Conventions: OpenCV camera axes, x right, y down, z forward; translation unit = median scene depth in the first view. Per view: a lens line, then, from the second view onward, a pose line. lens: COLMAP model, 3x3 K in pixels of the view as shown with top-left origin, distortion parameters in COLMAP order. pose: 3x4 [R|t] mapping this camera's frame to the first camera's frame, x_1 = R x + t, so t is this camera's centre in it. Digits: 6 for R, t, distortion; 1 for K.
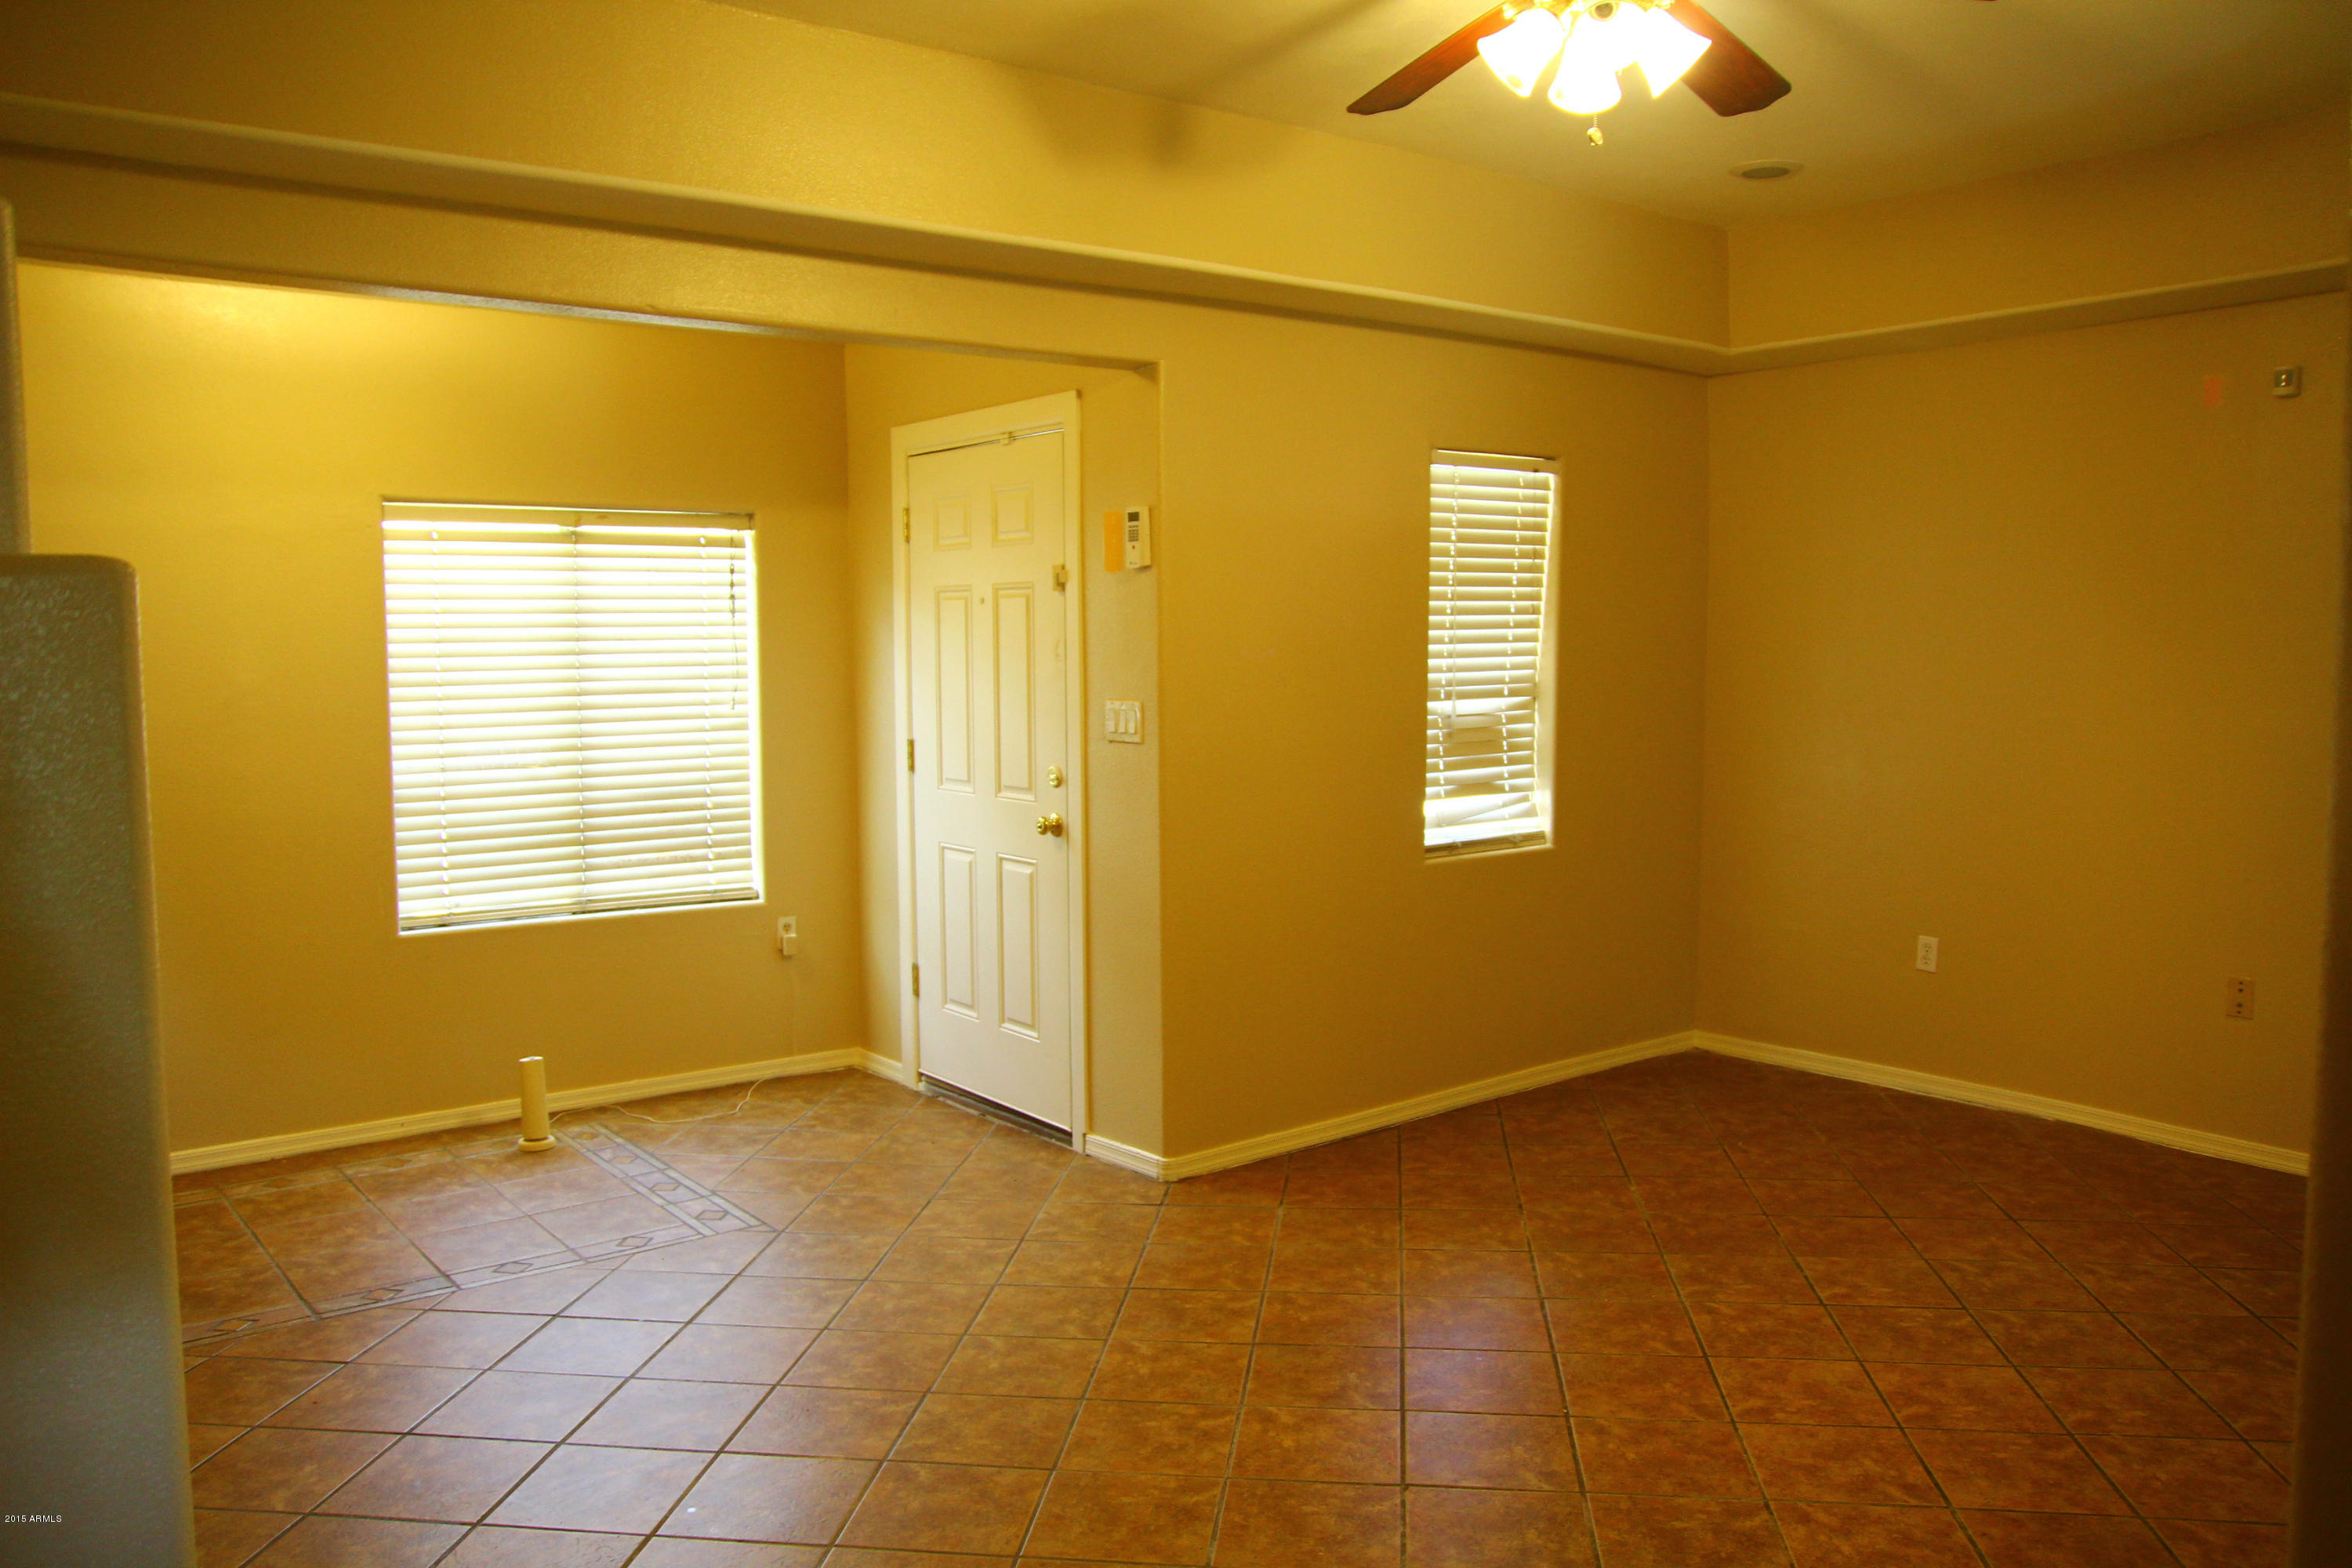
lens RADIAL K [[1784.4, 0, 1182.4], [0, 1784.4, 800.9], [0, 0, 1]] dist [-0.117122, 0.105981]
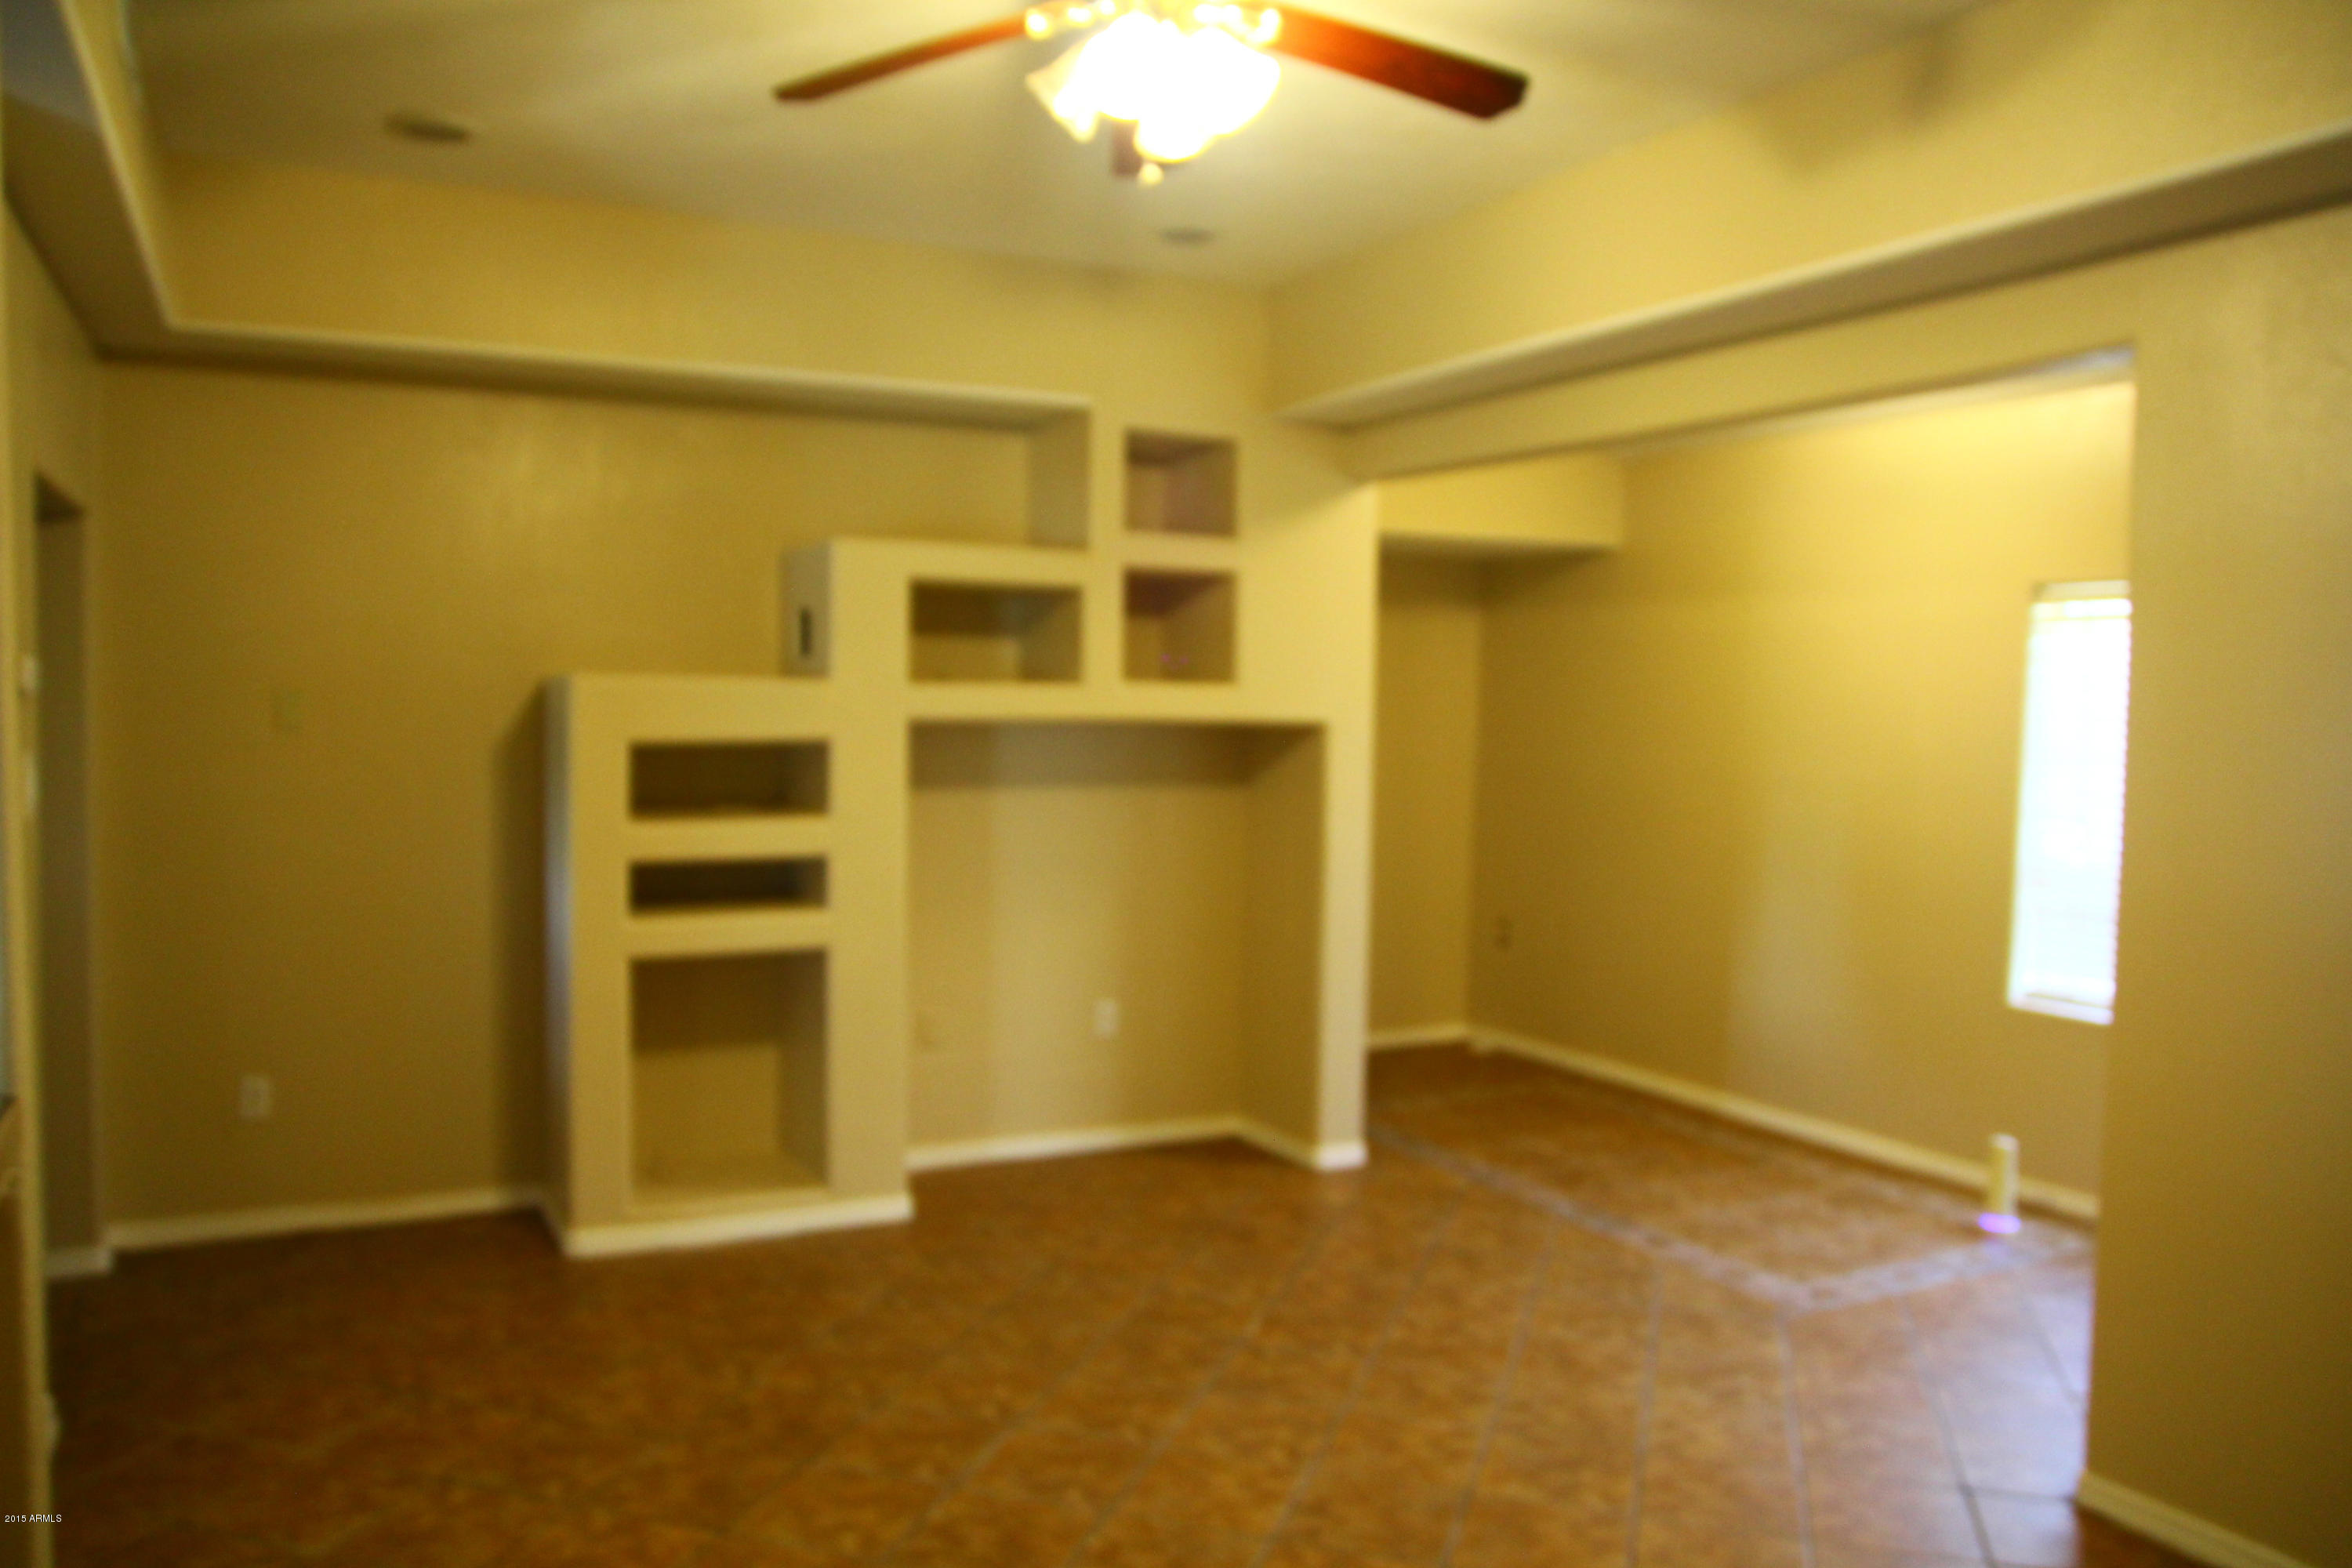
lens RADIAL K [[1732.1, 0, 1203.4], [0, 1732.1, 788.4], [0, 0, 1]] dist [-0.150721, 0.091504]
pose [[-0.179636, 0.046575, -0.982630, 0.951249], [-0.107936, 0.991915, 0.066747, -0.098517], [0.977794, 0.118051, -0.173156, 1.032575]]
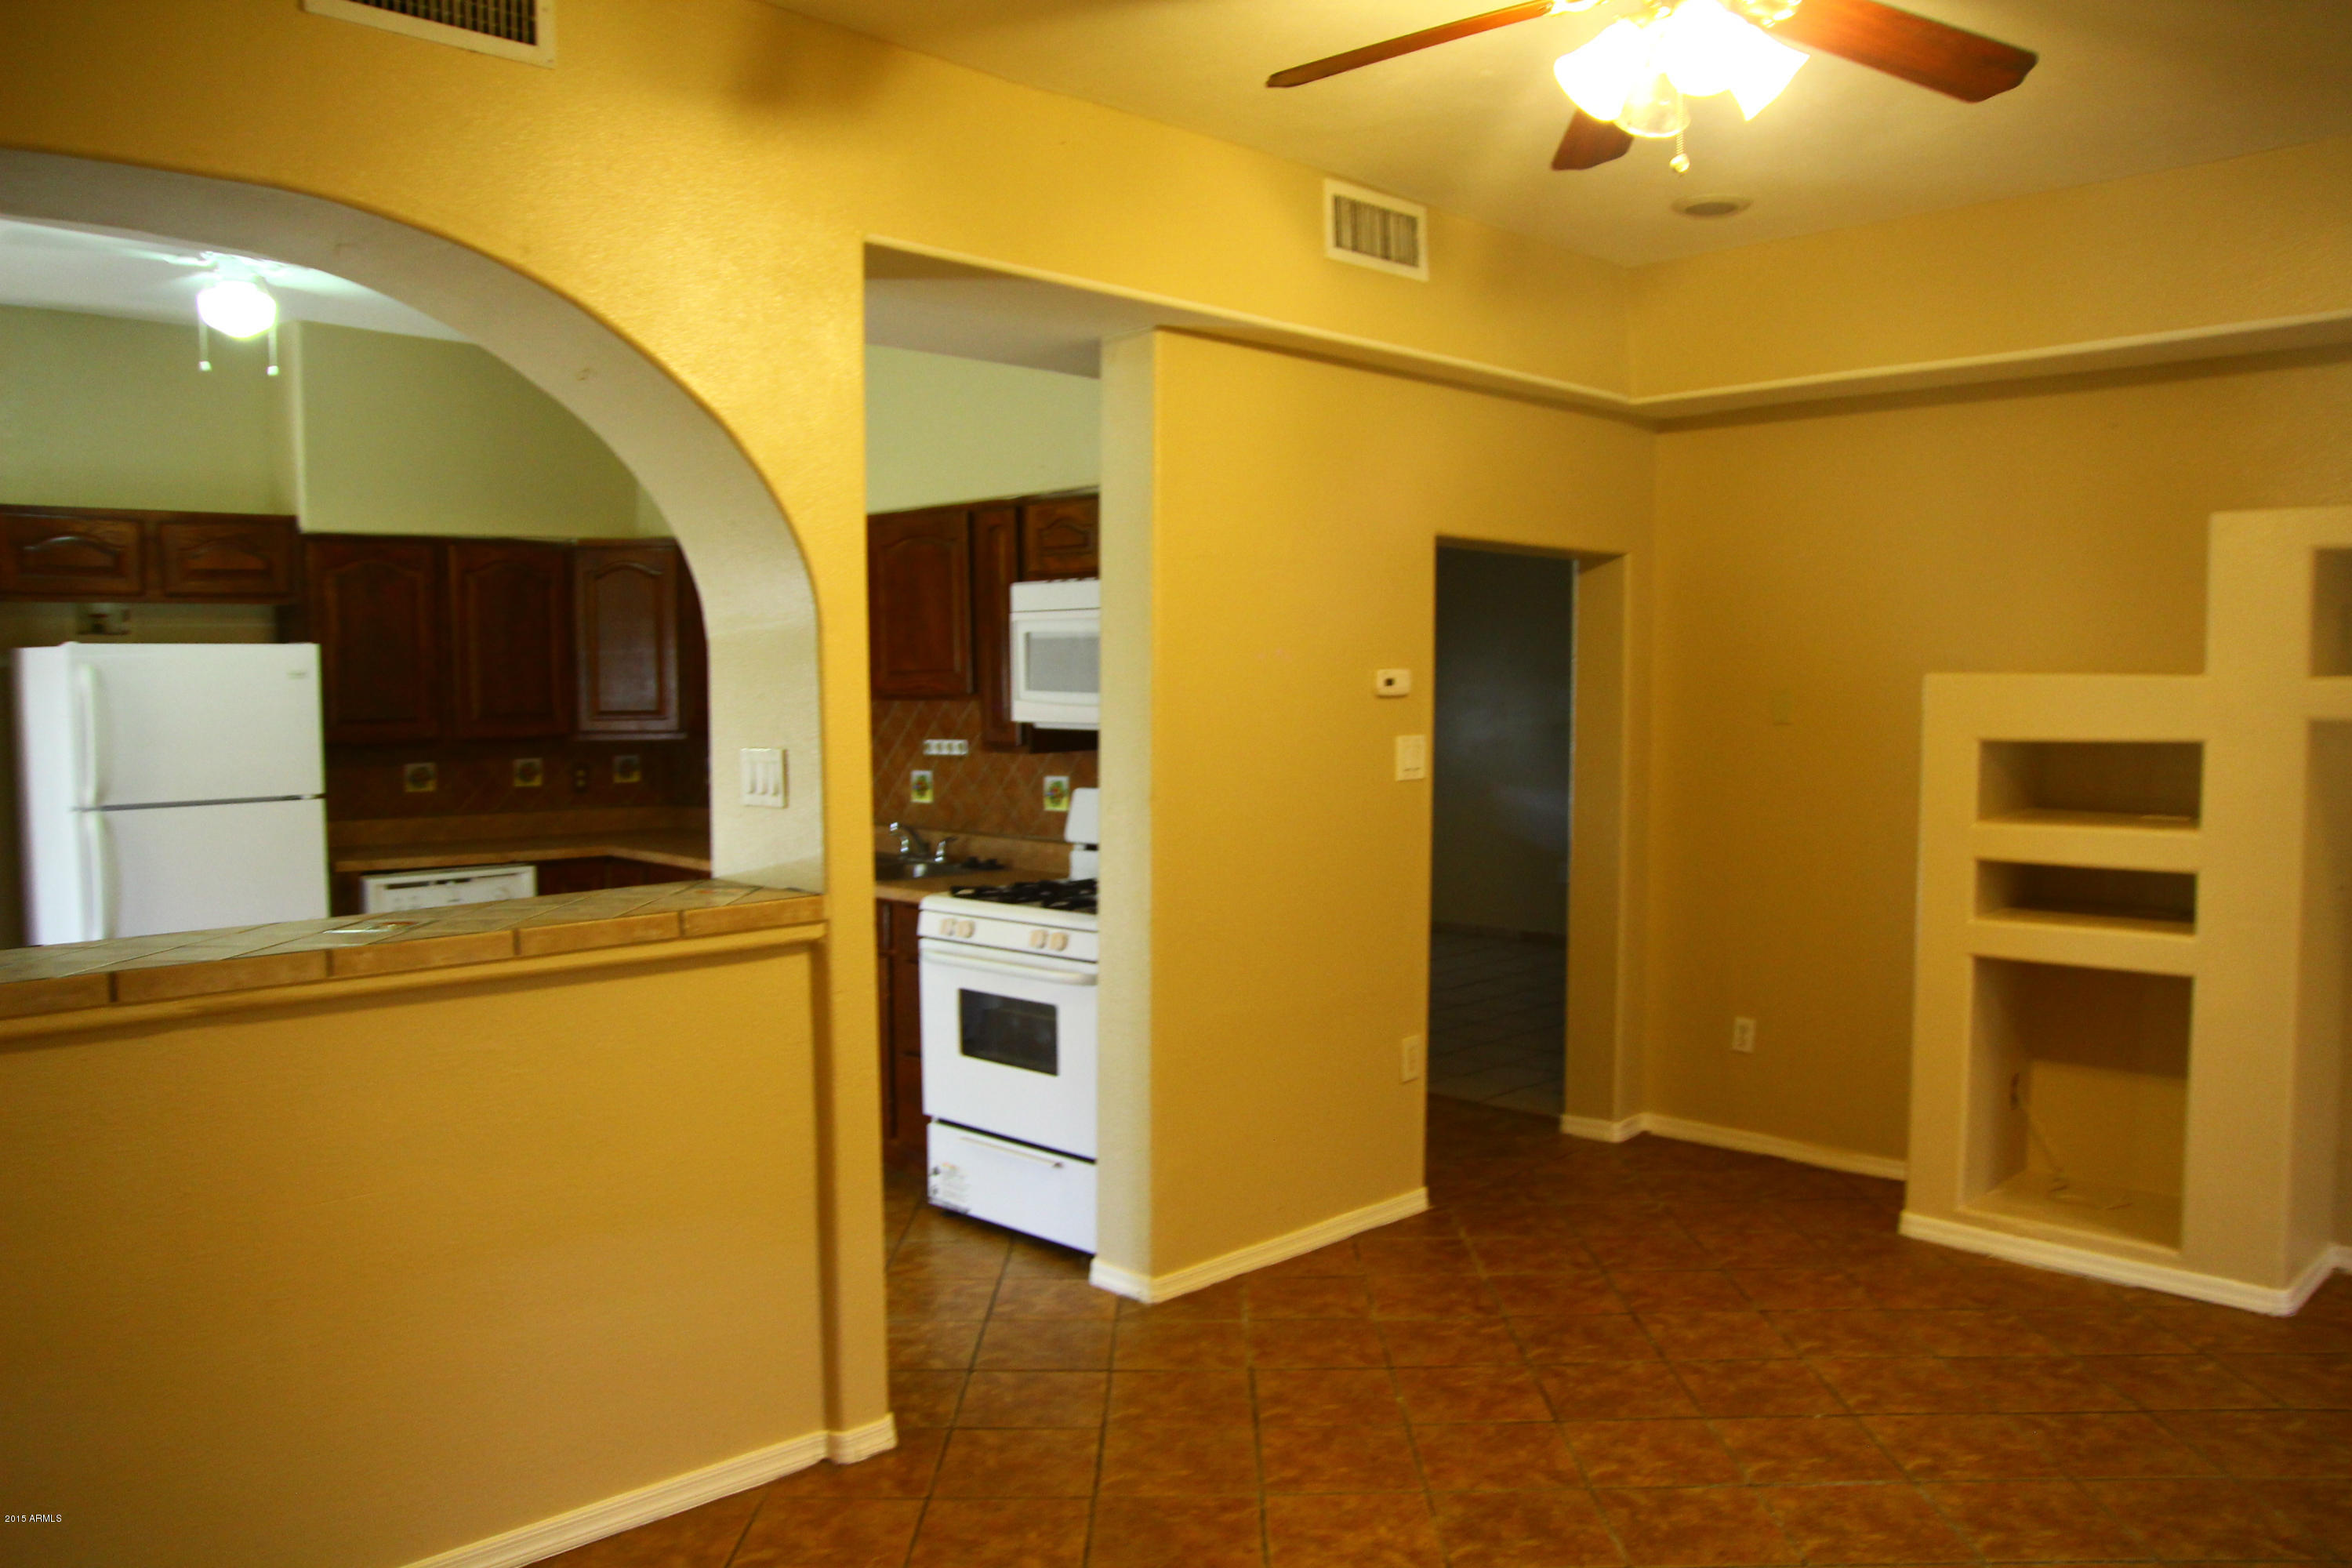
lens RADIAL K [[1784.4, 0, 1182.4], [0, 1784.4, 800.9], [0, 0, 1]] dist [-0.117122, 0.105981]
pose [[-0.994347, 0.013003, -0.105380, 0.501114], [-0.004563, 0.986323, 0.164762, -0.169026], [0.106081, 0.164311, -0.980688, 1.618745]]
